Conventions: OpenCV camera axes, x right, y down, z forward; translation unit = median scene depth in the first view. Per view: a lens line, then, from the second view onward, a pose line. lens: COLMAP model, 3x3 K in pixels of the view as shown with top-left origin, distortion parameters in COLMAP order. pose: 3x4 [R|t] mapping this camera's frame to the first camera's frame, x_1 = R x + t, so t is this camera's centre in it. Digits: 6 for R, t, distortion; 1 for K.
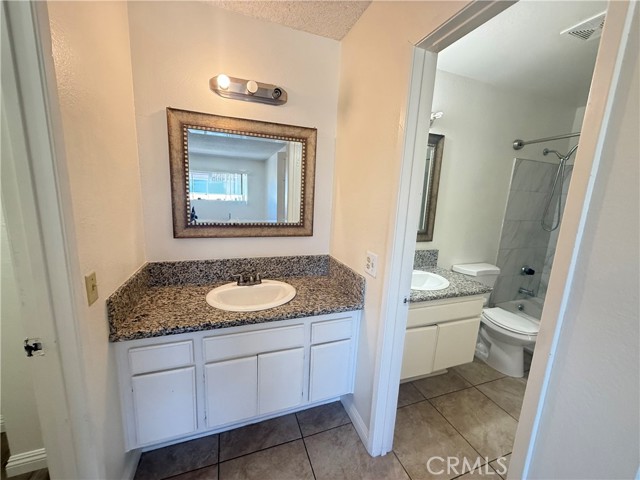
lens RADIAL K [[255.1, 0, 319.7], [0, 255.1, 239.9], [0, 0, 1]] dist [0.001469, -0.000790]
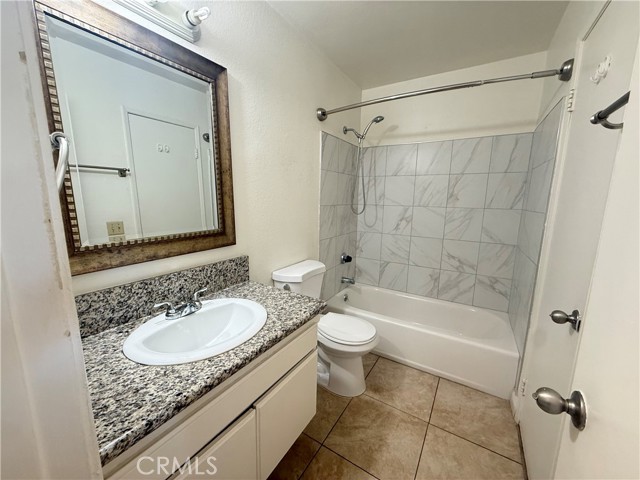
lens RADIAL K [[255.1, 0, 320.4], [0, 255.1, 240.9], [0, 0, 1]] dist [0.001469, -0.000790]
pose [[0.788853, -0.140356, 0.598340, 0.228434], [0.136665, 0.989258, 0.051877, -0.006360], [-0.599194, 0.040848, 0.799561, 0.370499]]
